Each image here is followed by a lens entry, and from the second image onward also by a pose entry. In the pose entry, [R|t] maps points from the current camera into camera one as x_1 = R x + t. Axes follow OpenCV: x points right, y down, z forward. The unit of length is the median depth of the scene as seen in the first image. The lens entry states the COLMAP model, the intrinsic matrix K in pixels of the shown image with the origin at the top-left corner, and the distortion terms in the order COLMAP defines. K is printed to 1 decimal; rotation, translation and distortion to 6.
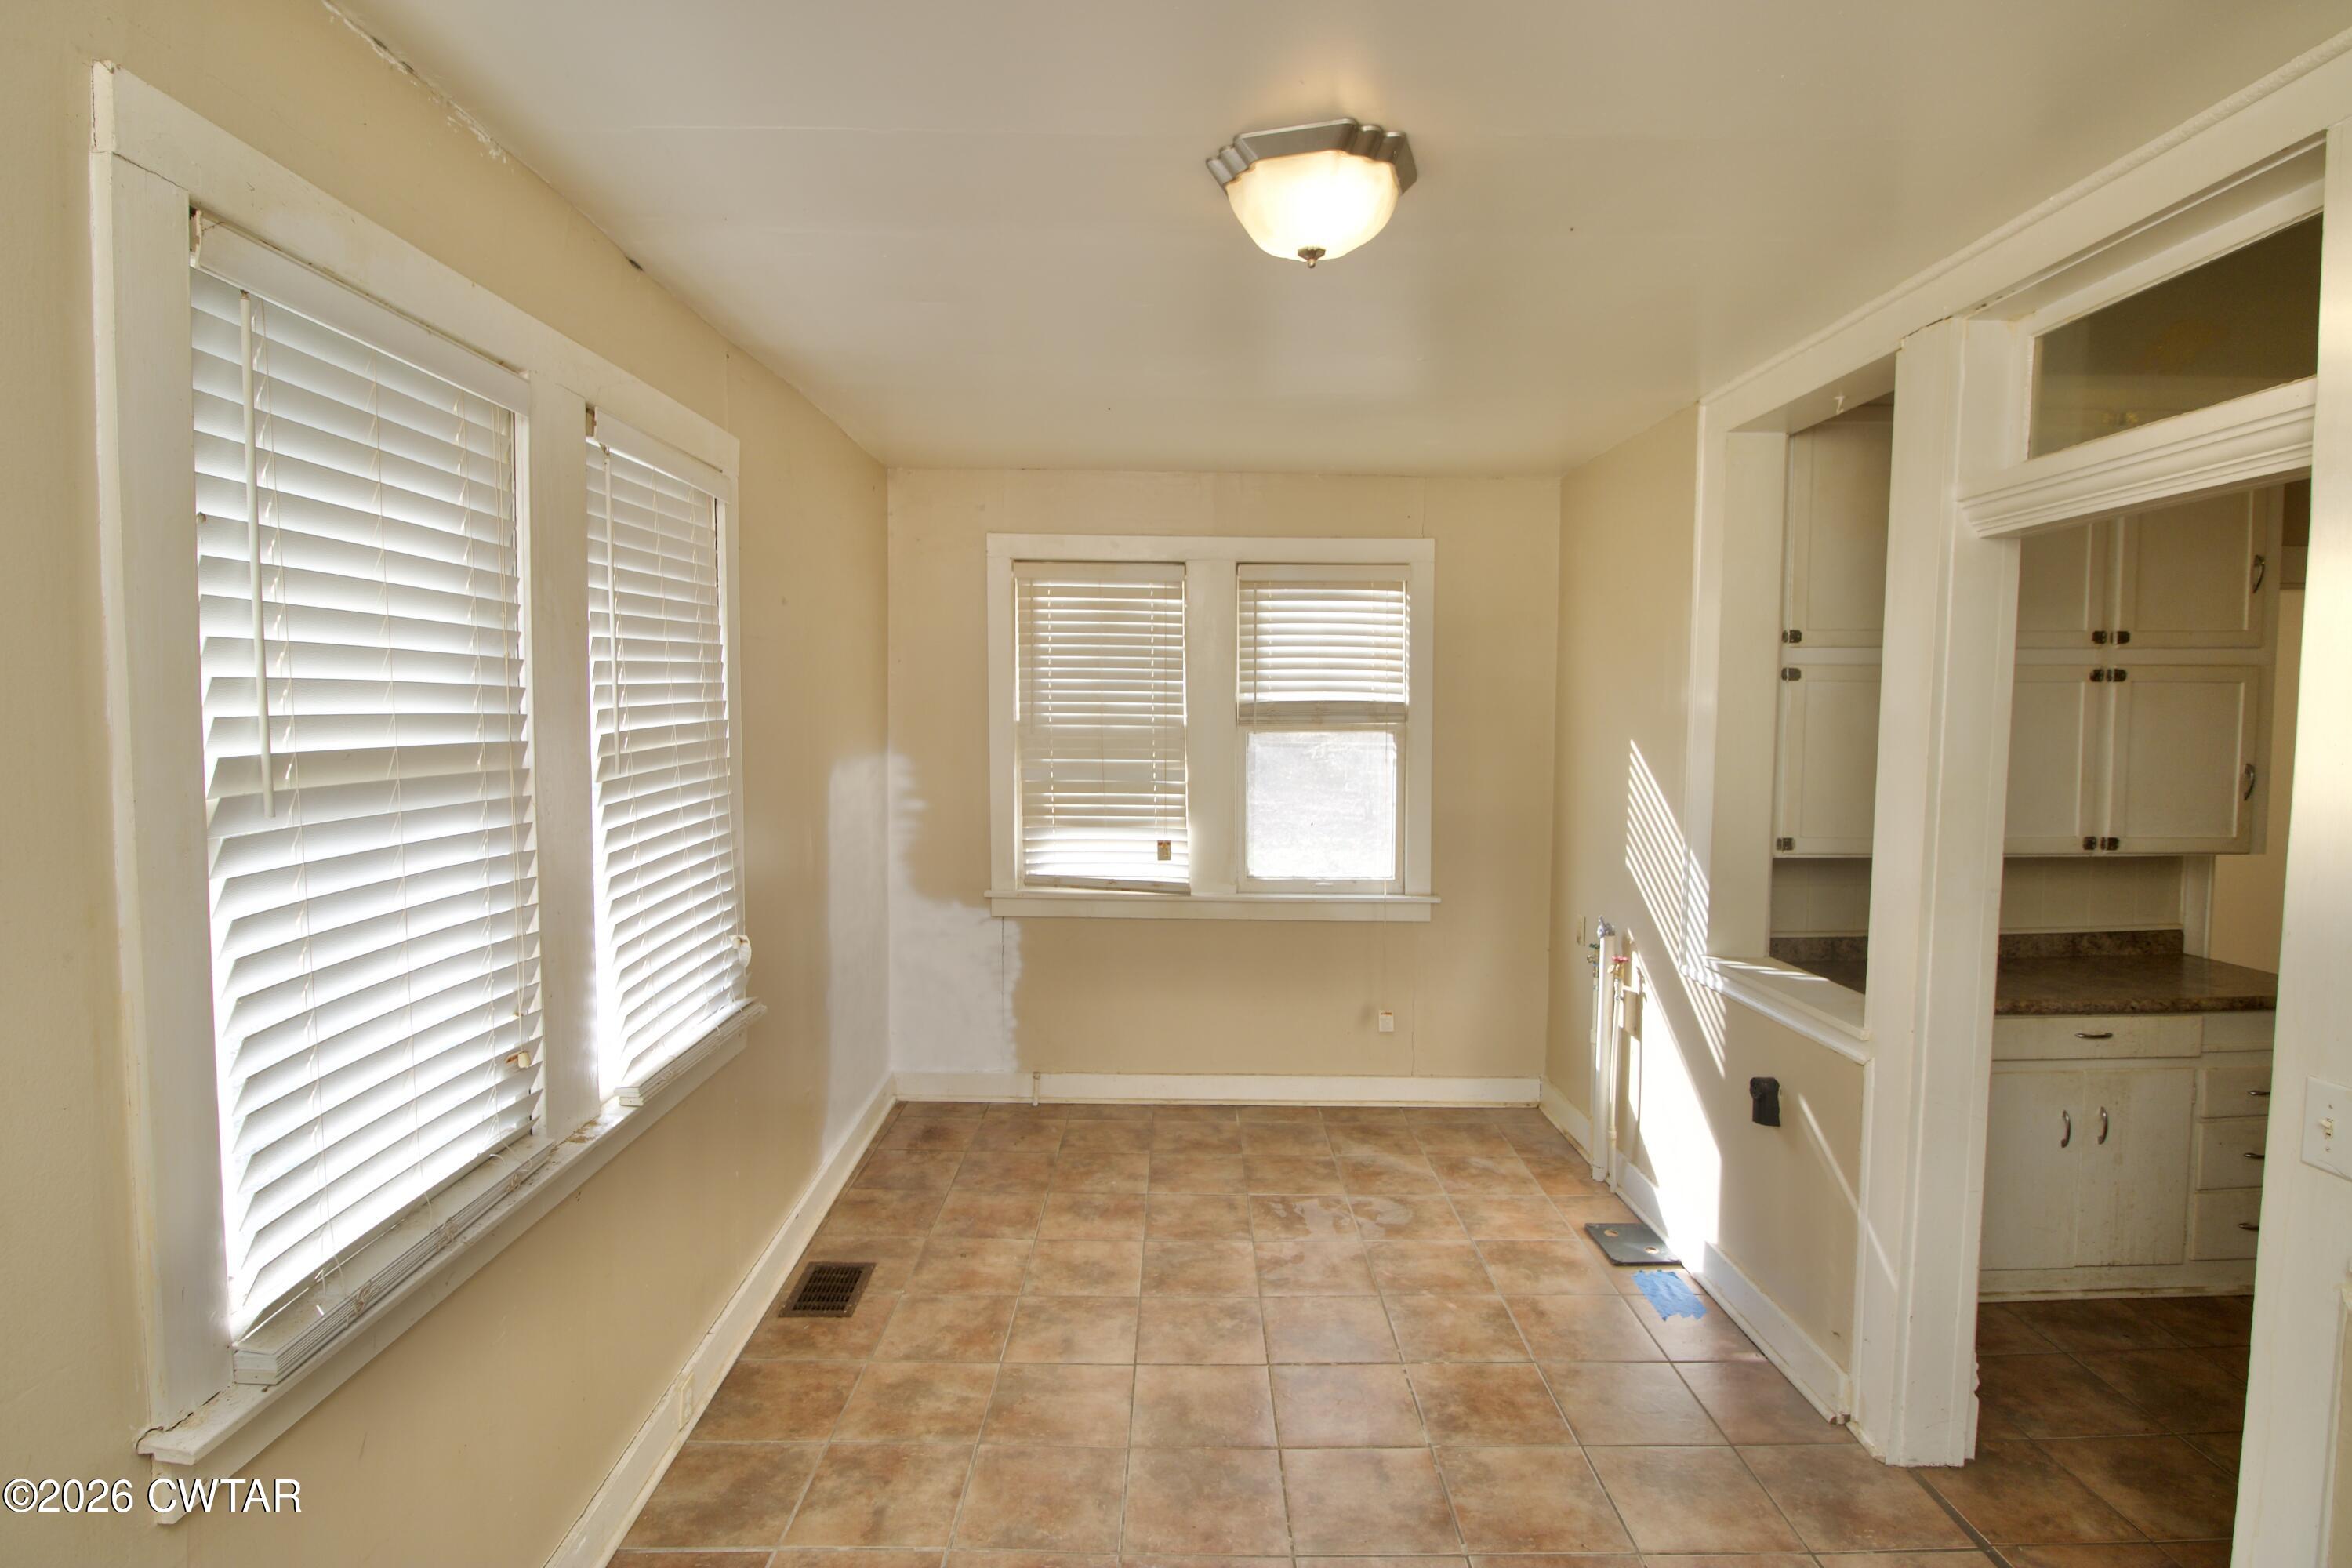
lens RADIAL K [[1179.6, 0, 1185.8], [0, 1179.6, 777.1], [0, 0, 1]] dist [-0.005805, -0.006542]
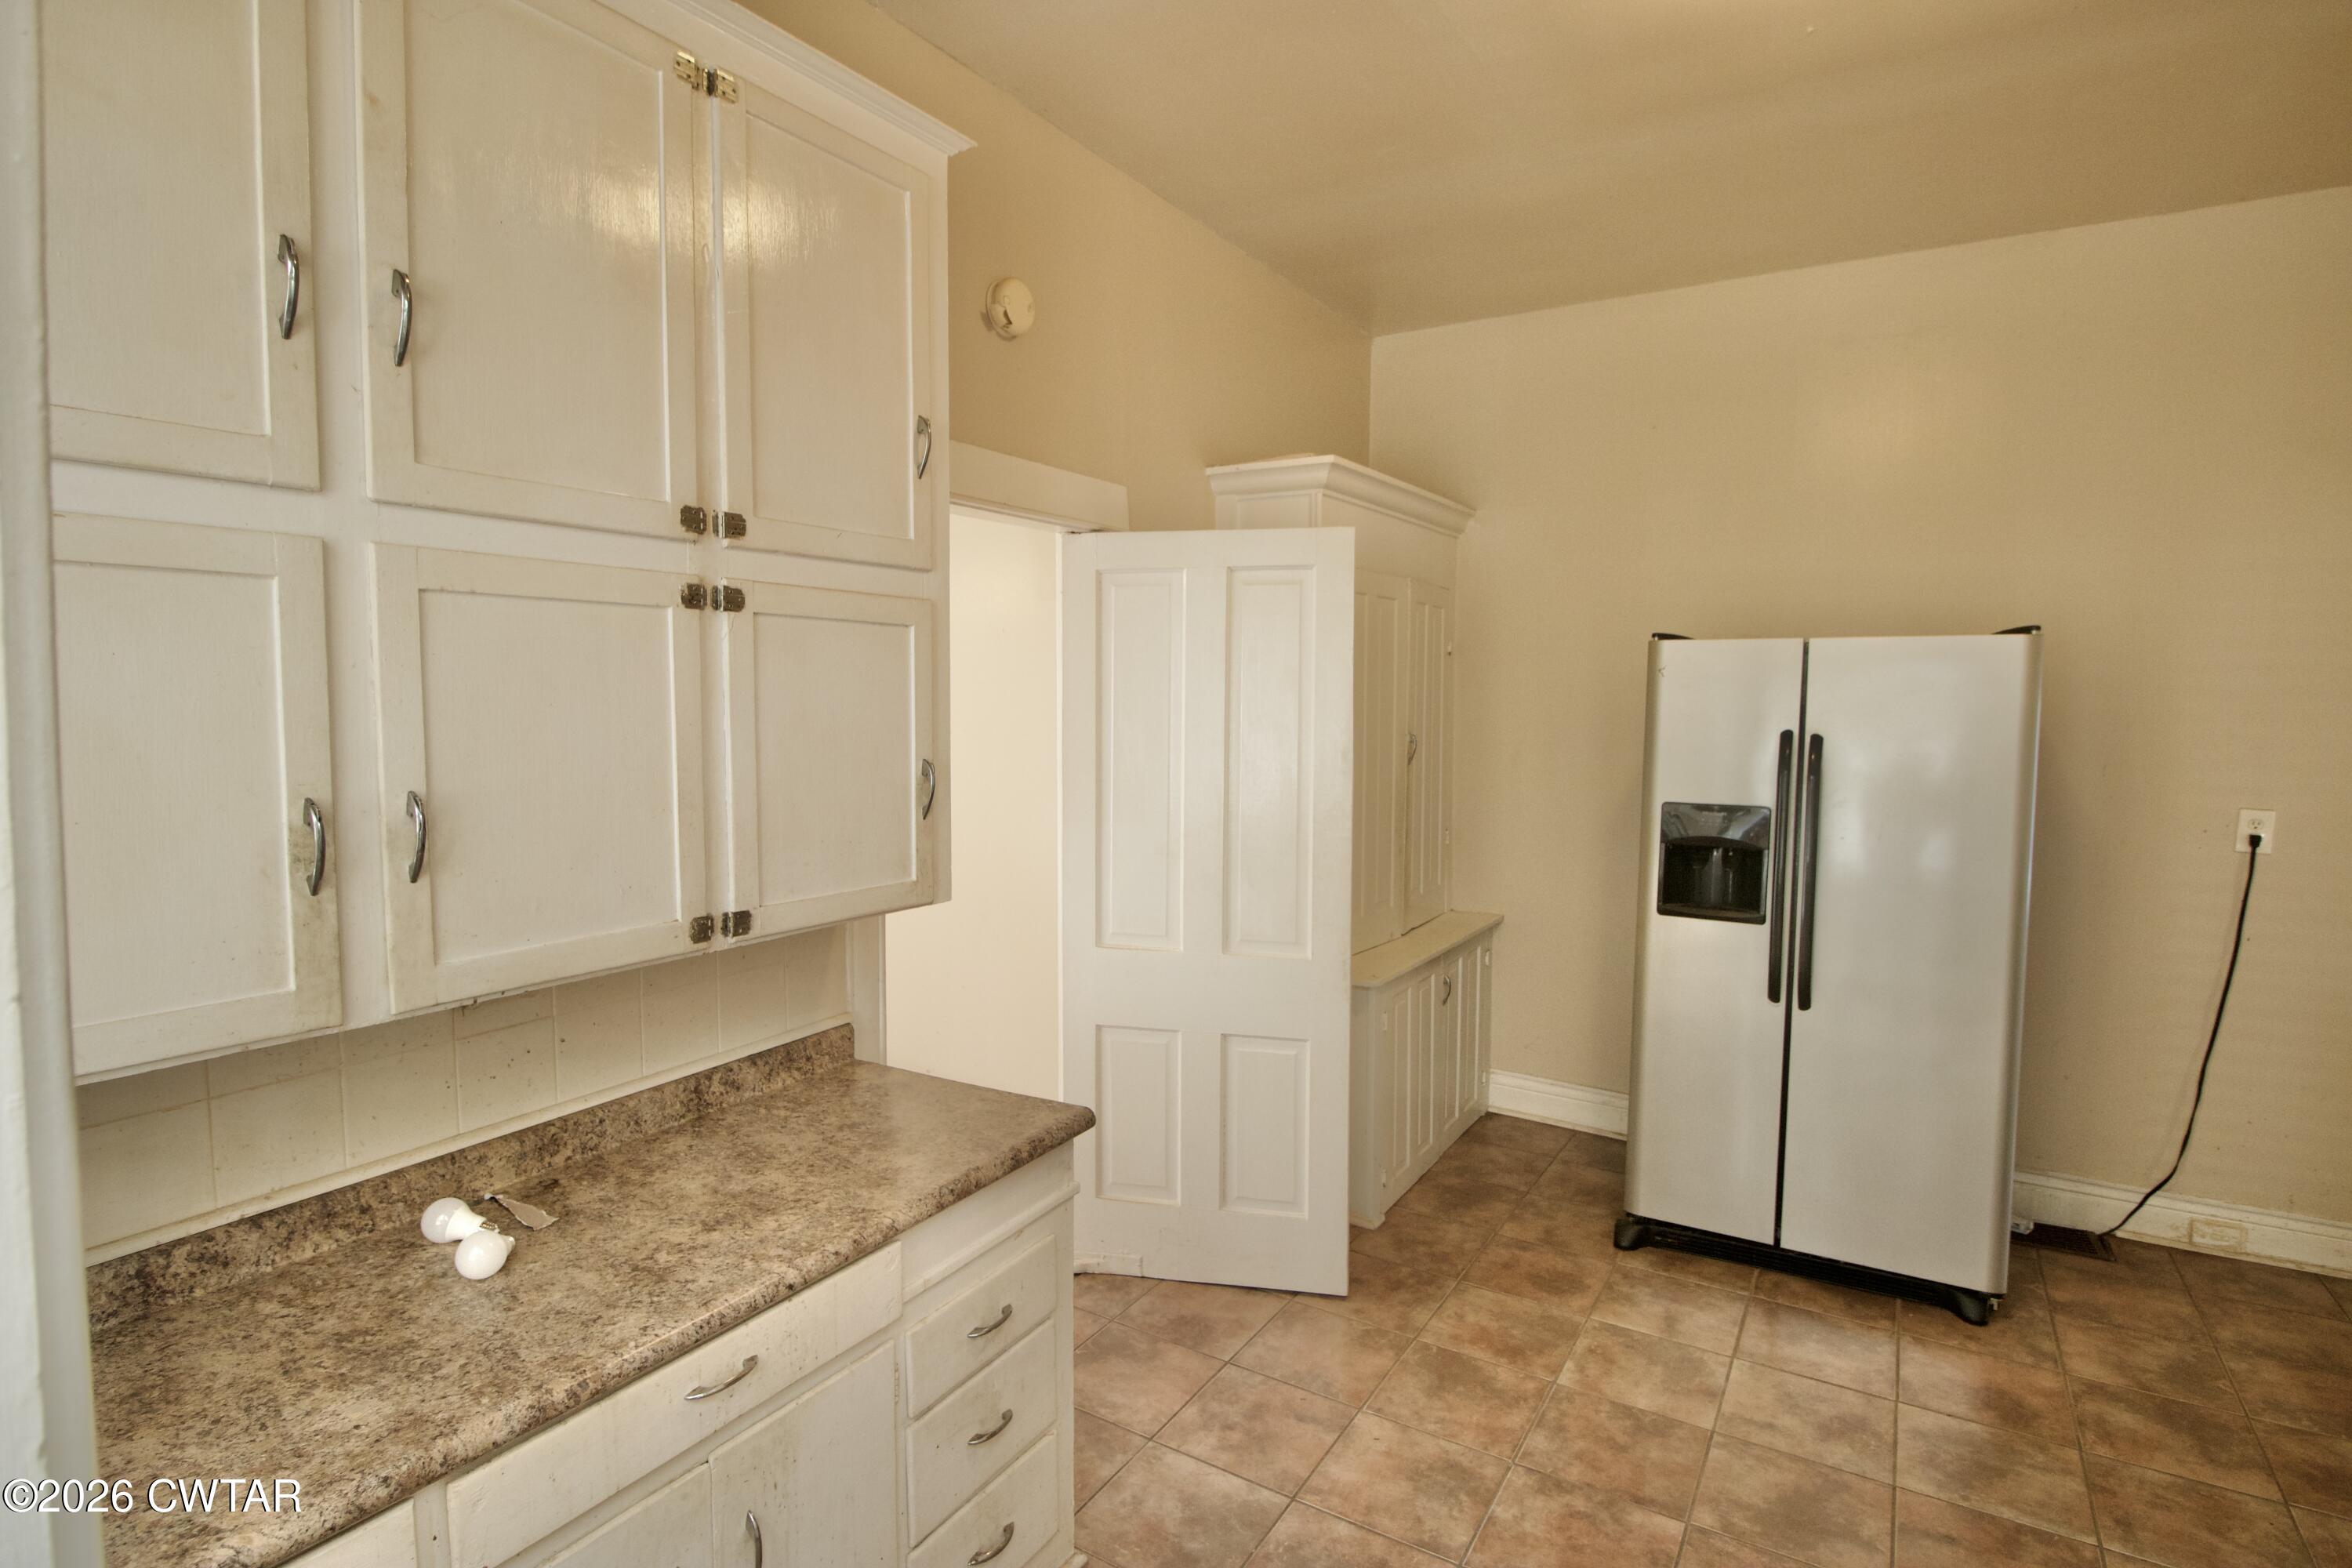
lens RADIAL K [[1179.6, 0, 1178.7], [0, 1179.6, 789.2], [0, 0, 1]] dist [-0.005805, -0.006542]
pose [[0.541348, -0.059931, 0.838660, 0.460940], [0.042471, 0.998132, 0.043912, -0.017824], [-0.839725, 0.011847, 0.542882, 0.552319]]
